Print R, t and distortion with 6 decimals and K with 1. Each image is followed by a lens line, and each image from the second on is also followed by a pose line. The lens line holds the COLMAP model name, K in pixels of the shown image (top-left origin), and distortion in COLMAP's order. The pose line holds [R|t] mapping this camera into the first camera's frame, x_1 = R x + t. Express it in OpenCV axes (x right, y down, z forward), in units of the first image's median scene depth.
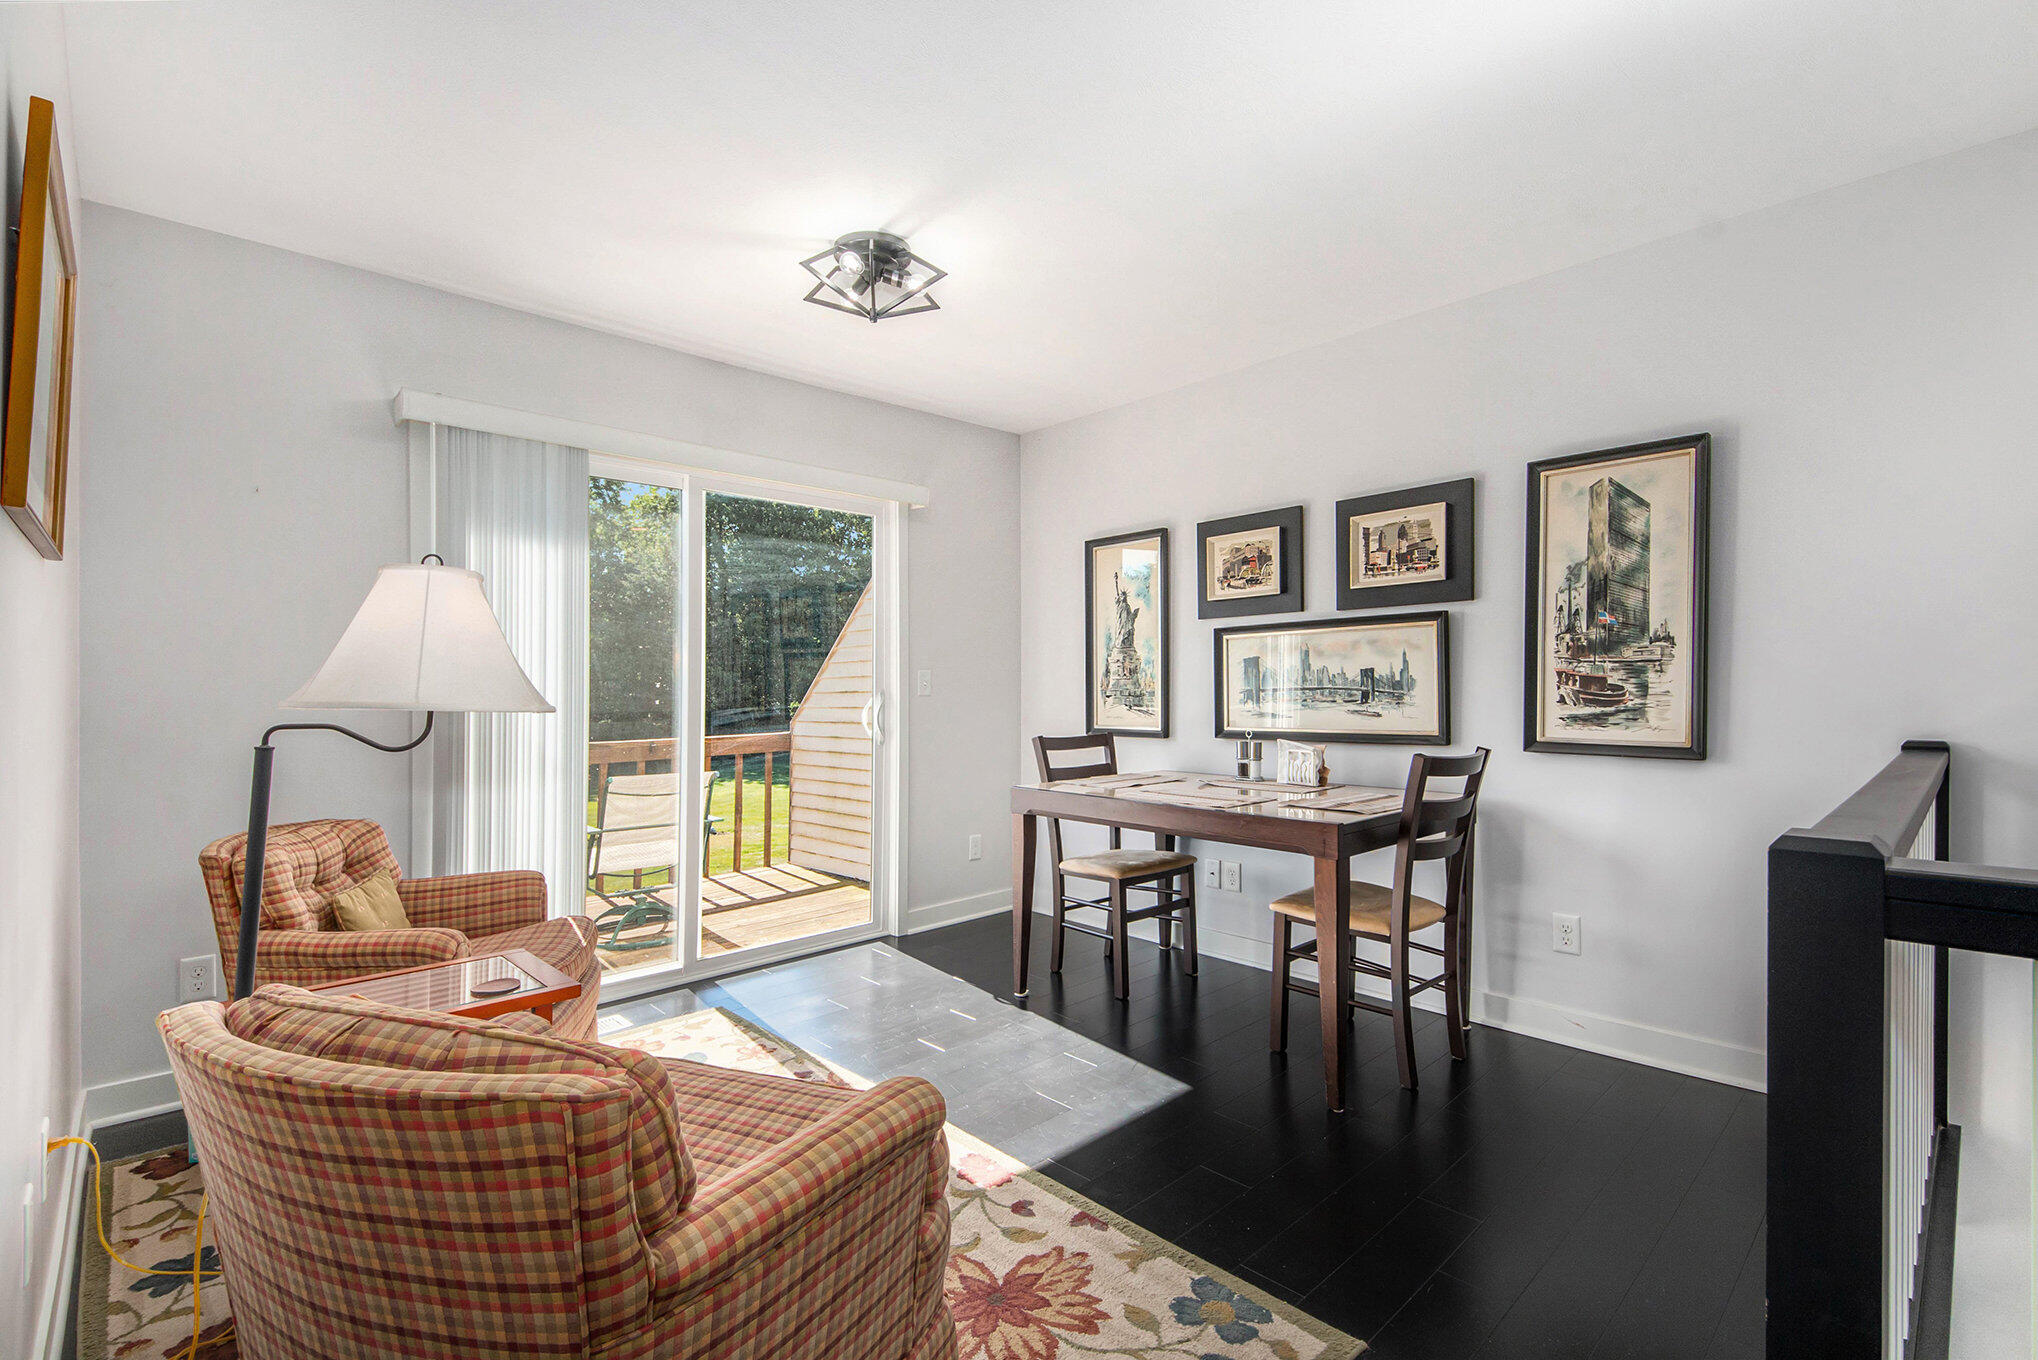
lens RADIAL K [[902.4, 0, 1023.6], [0, 902.4, 675.2], [0, 0, 1]] dist [0.035911, -0.032134]
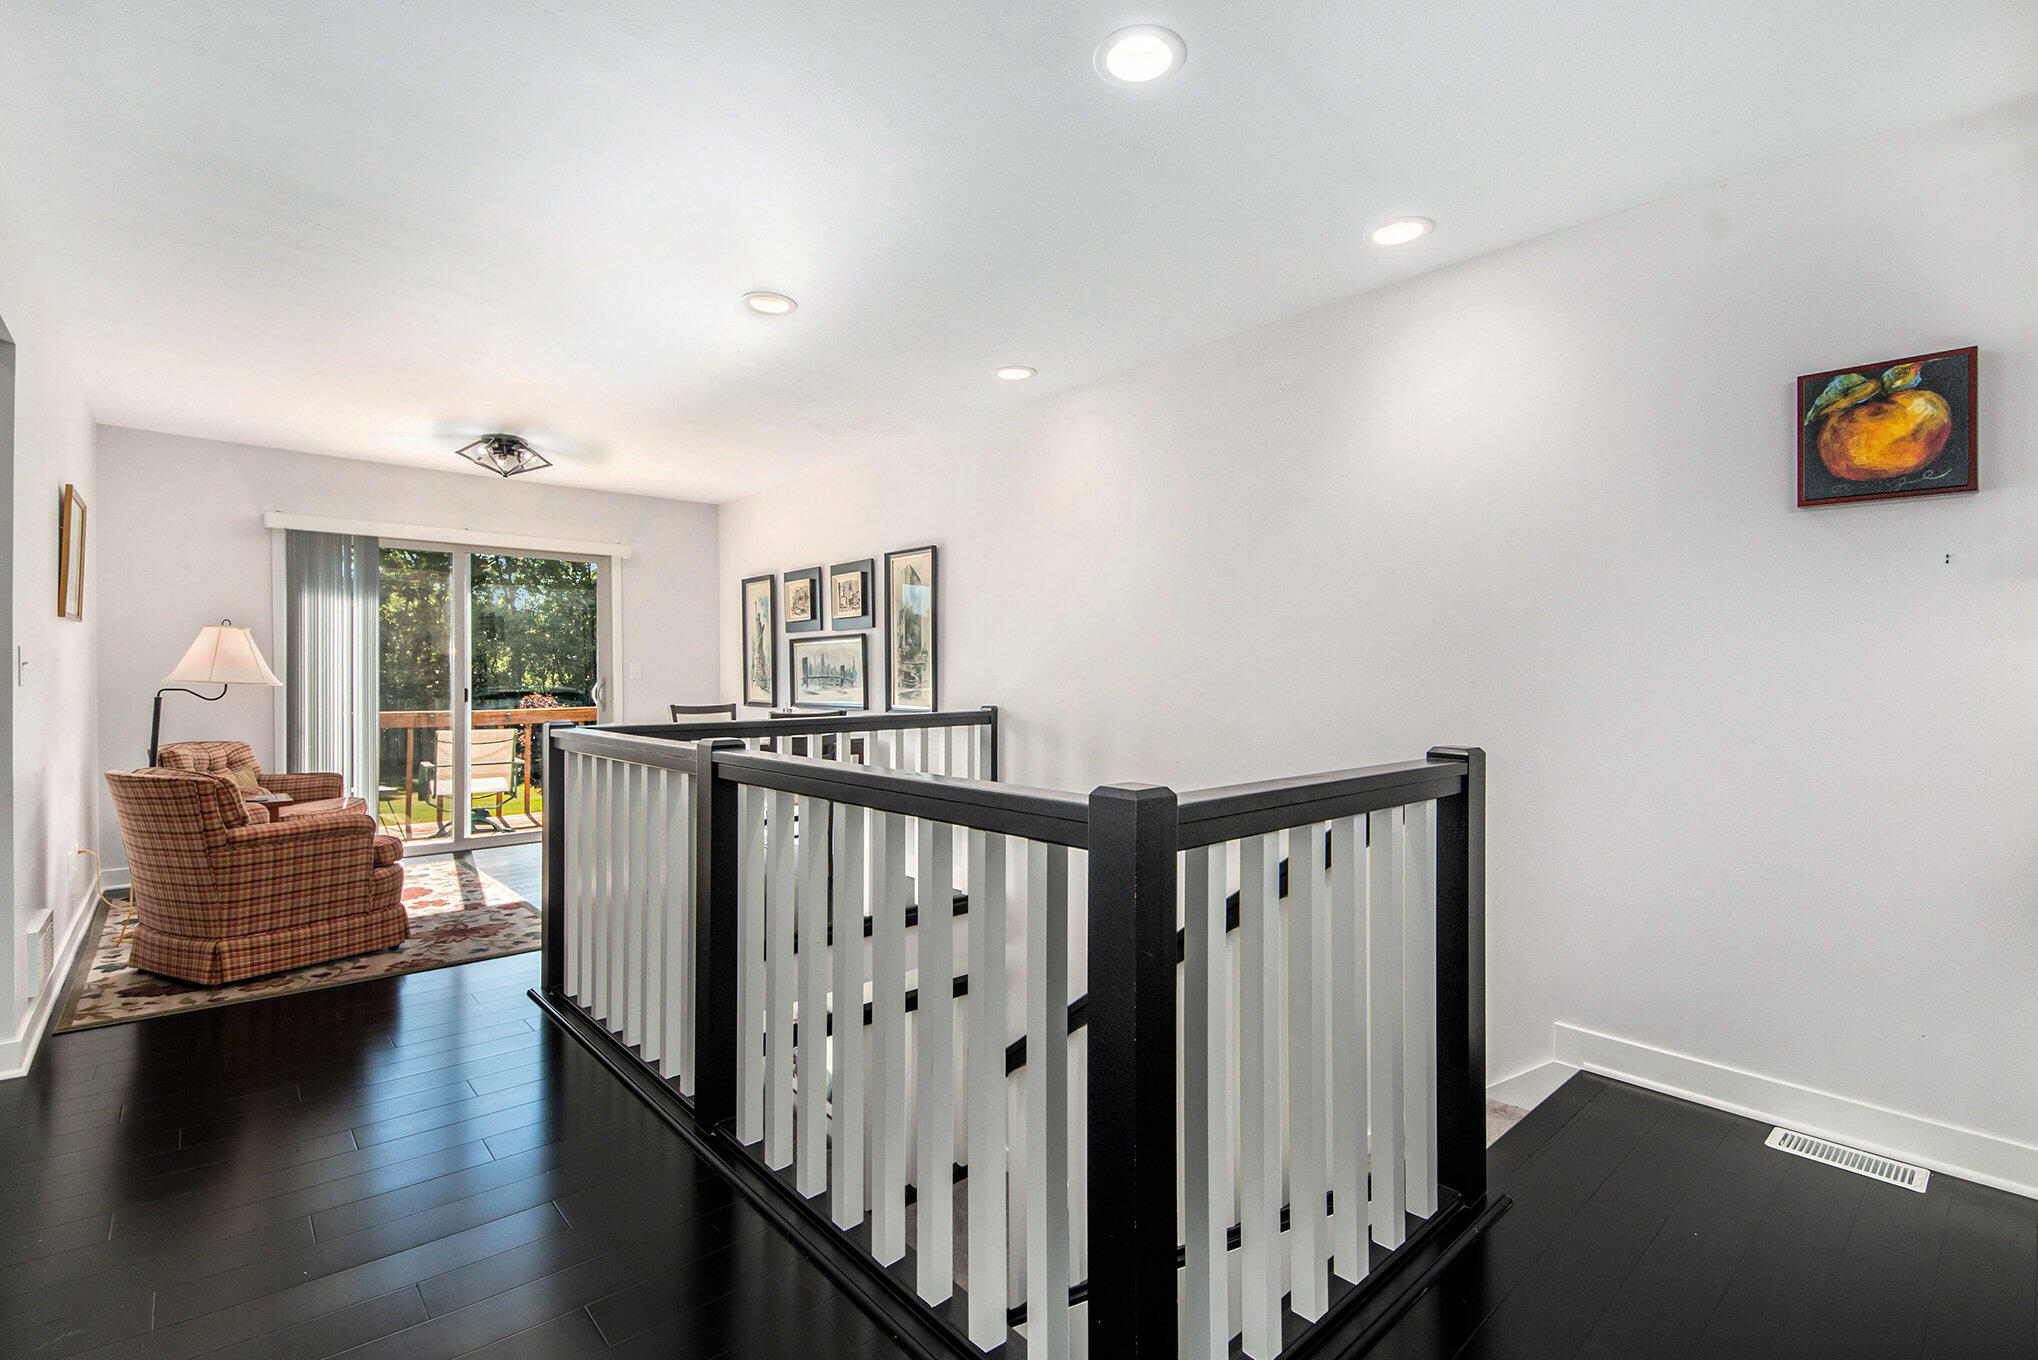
lens RADIAL K [[902.4, 0, 1023.6], [0, 902.4, 675.2], [0, 0, 1]] dist [0.035911, -0.032134]
pose [[0.999508, 0.008218, -0.030256, 0.903332], [-0.007717, 0.999832, 0.016642, -0.023837], [0.030388, -0.016400, 0.999404, -0.795532]]
